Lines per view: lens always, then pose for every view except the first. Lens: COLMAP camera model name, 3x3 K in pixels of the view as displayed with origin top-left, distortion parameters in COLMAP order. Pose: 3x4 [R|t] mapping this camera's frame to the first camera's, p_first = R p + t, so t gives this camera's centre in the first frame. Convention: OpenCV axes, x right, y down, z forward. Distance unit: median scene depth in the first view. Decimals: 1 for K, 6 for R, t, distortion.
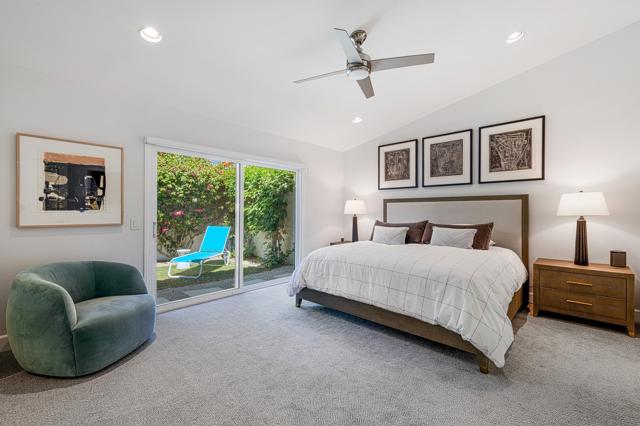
lens RADIAL K [[272.2, 0, 322.2], [0, 272.2, 211.2], [0, 0, 1]] dist [0.008651, -0.000127]
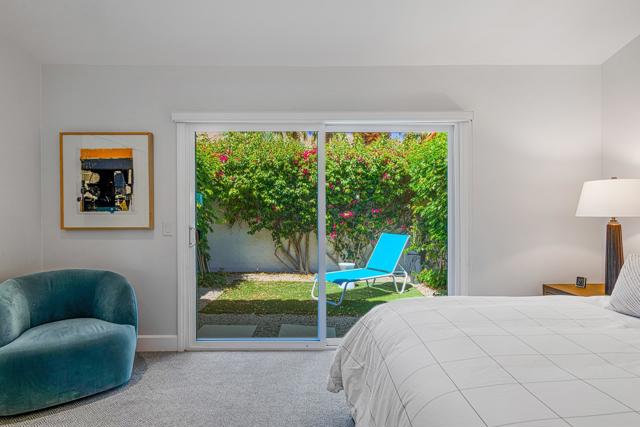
lens RADIAL K [[353.2, 0, 310.3], [0, 353.2, 214.9], [0, 0, 1]] dist [0.006020, 0.001243]
pose [[0.672961, 0.001657, -0.739676, 0.259714], [0.004481, 0.999970, 0.006316, 0.002788], [0.739665, -0.007565, 0.672933, 0.485484]]
